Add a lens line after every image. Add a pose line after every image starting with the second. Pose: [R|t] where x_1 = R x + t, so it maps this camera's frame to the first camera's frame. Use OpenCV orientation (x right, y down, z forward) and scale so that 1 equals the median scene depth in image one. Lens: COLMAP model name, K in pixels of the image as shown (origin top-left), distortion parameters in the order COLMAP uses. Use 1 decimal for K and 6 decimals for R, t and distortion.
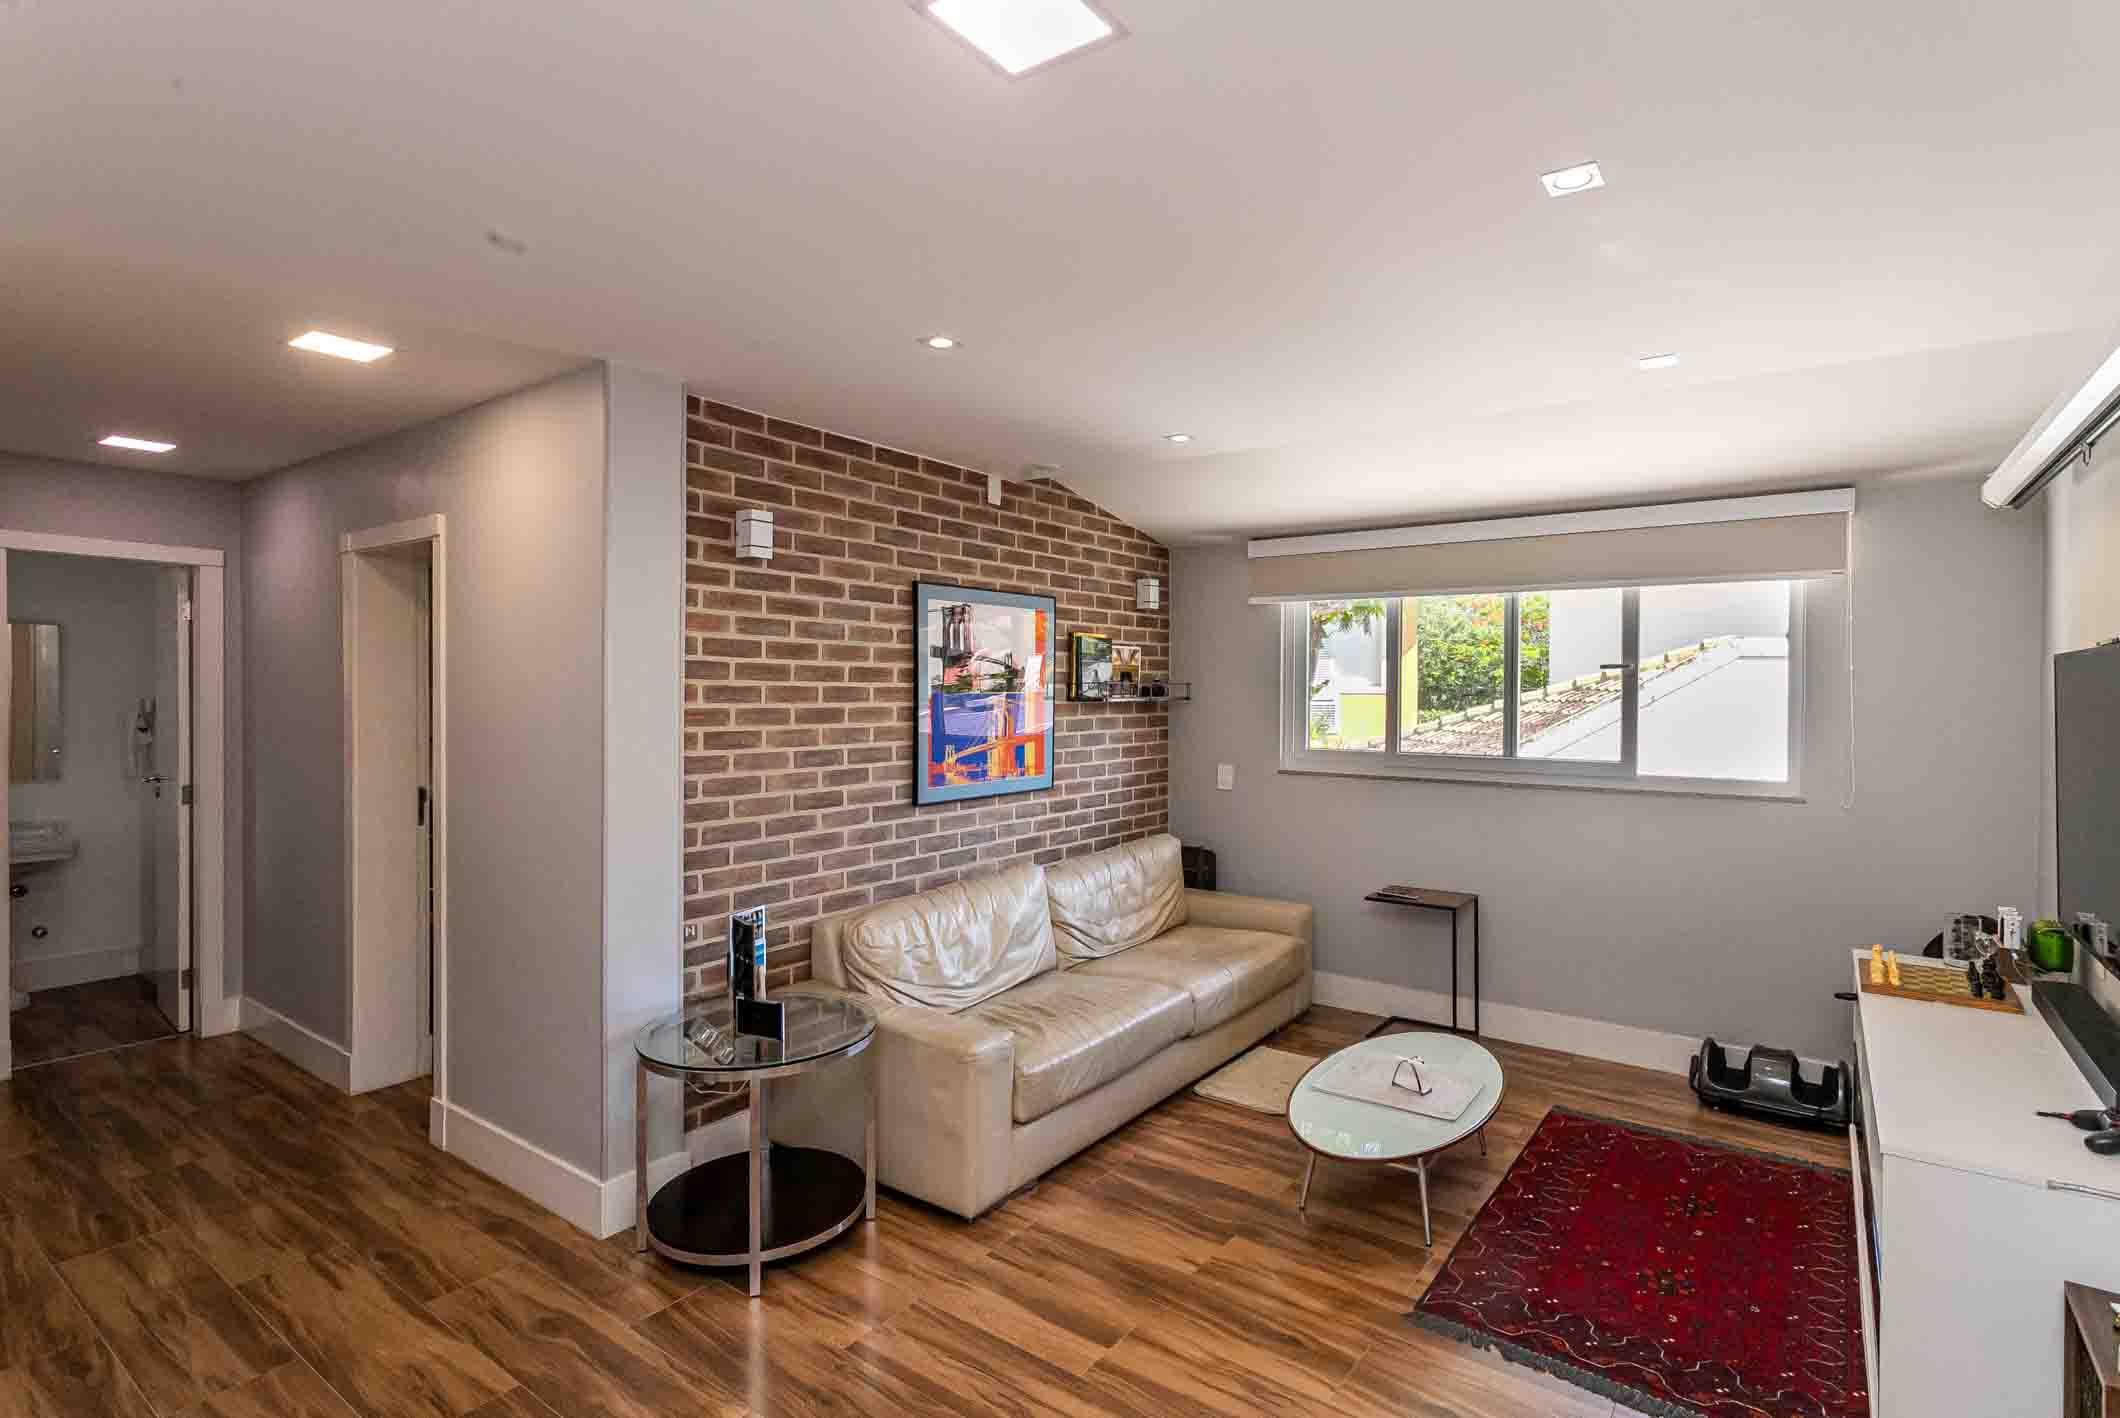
lens RADIAL K [[1031.6, 0, 1127.7], [0, 1031.6, 712.4], [0, 0, 1]] dist [-0.000368, 0.000185]
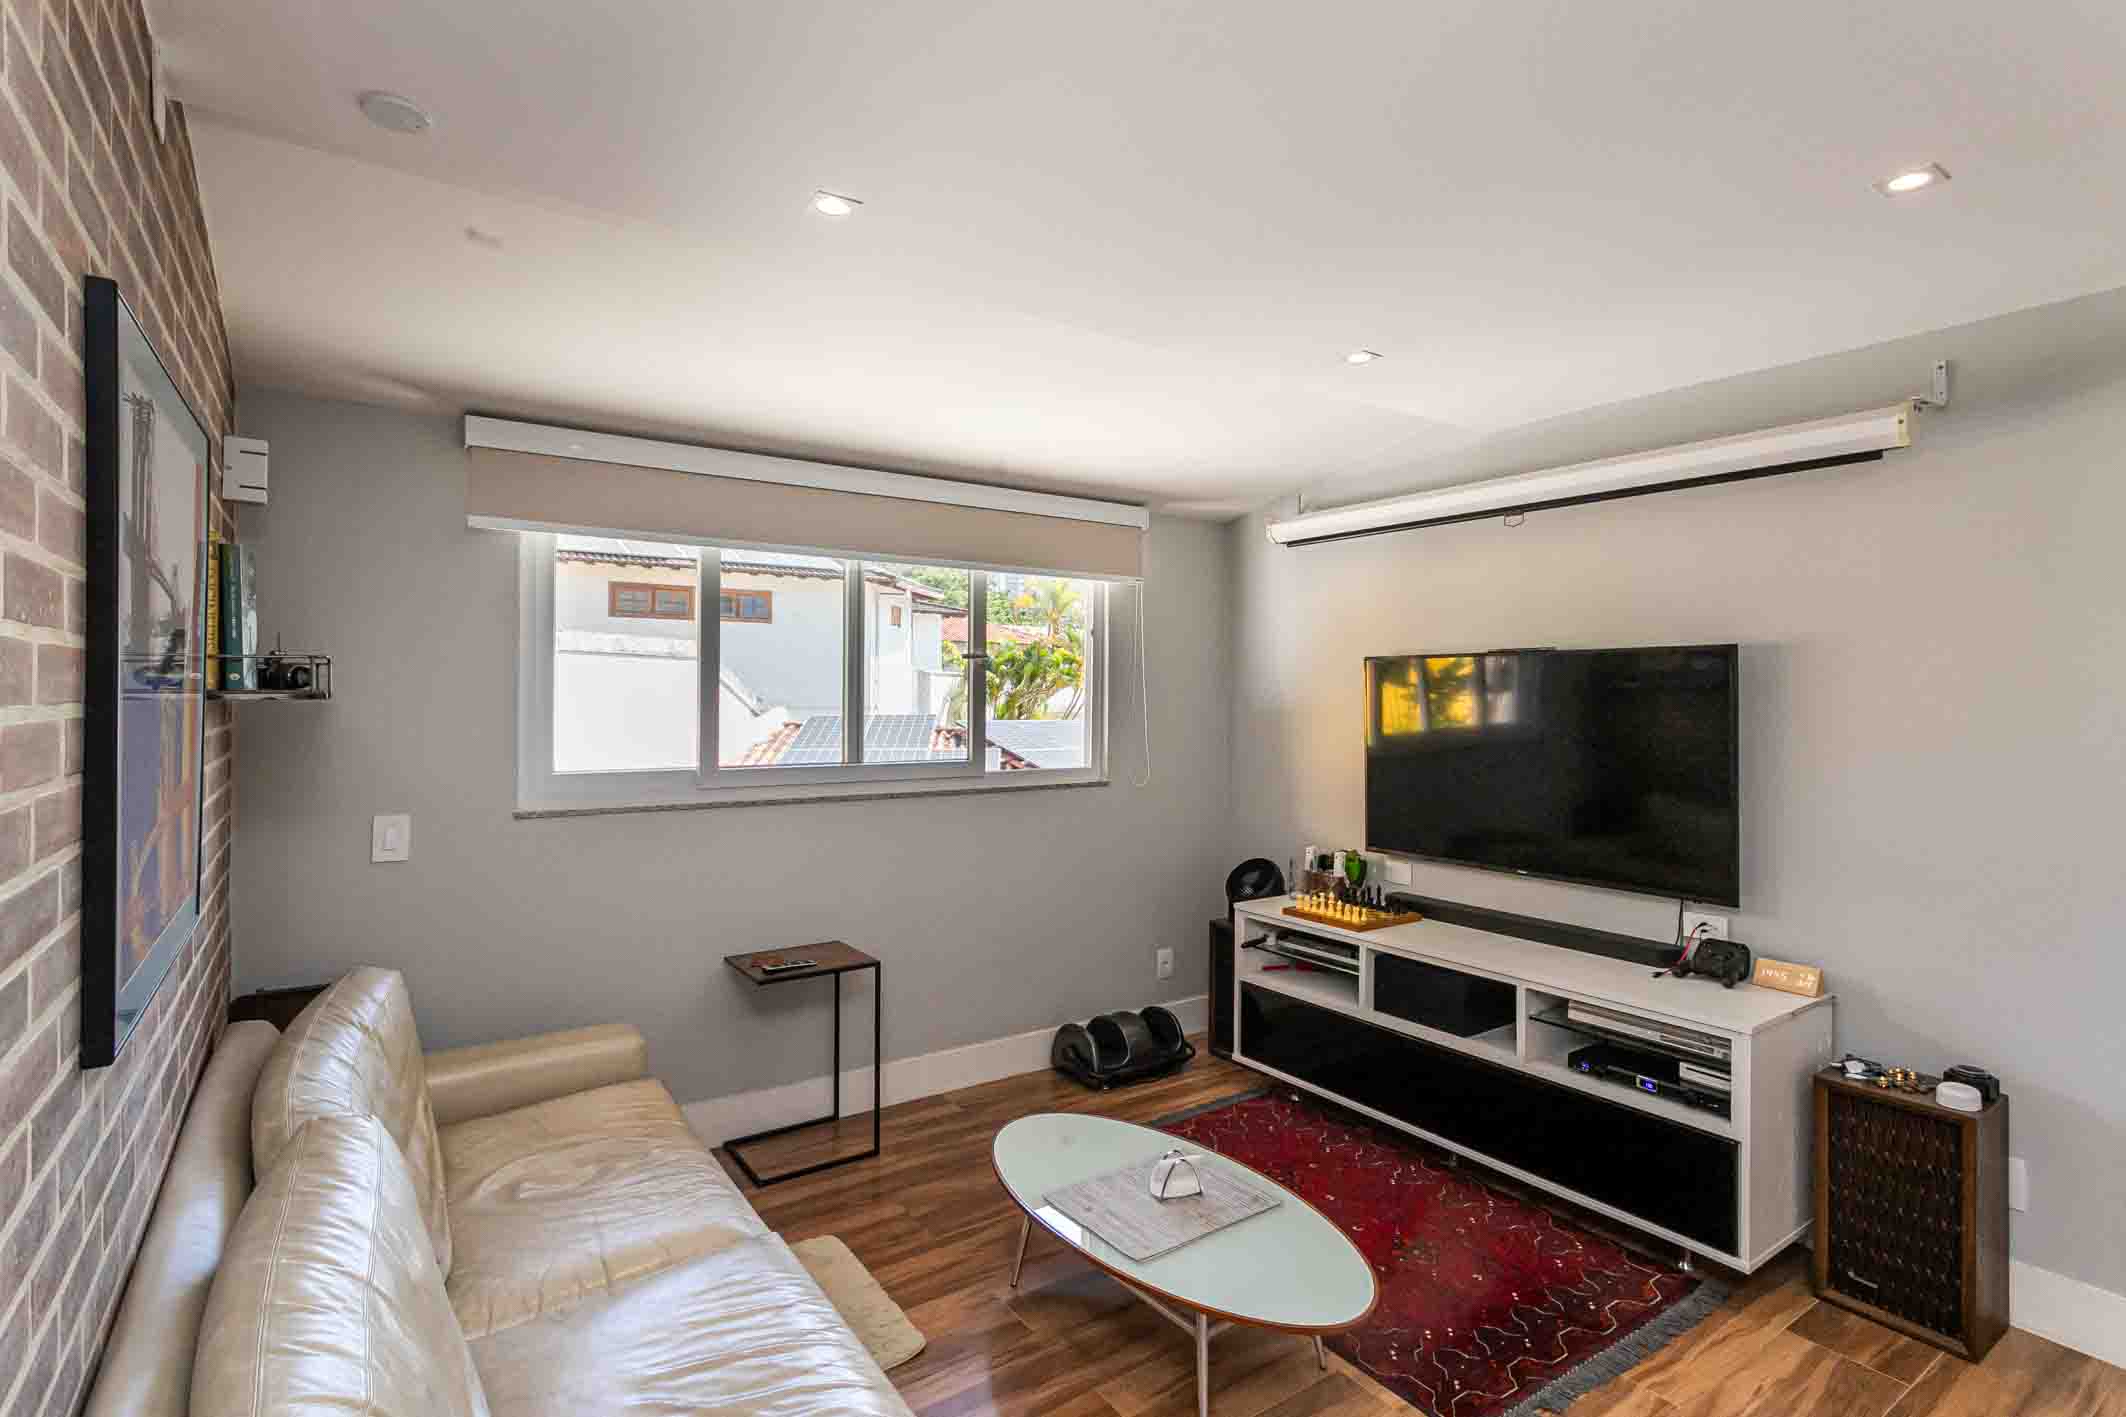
lens RADIAL K [[1021.6, 0, 1063.0], [0, 1021.6, 708.5], [0, 0, 1]] dist [0.000386, 0.000095]
pose [[0.356714, -0.020418, 0.933991, -0.378620], [0.013228, 0.999771, 0.016804, -0.013295], [-0.934120, 0.006361, 0.356902, 0.648816]]
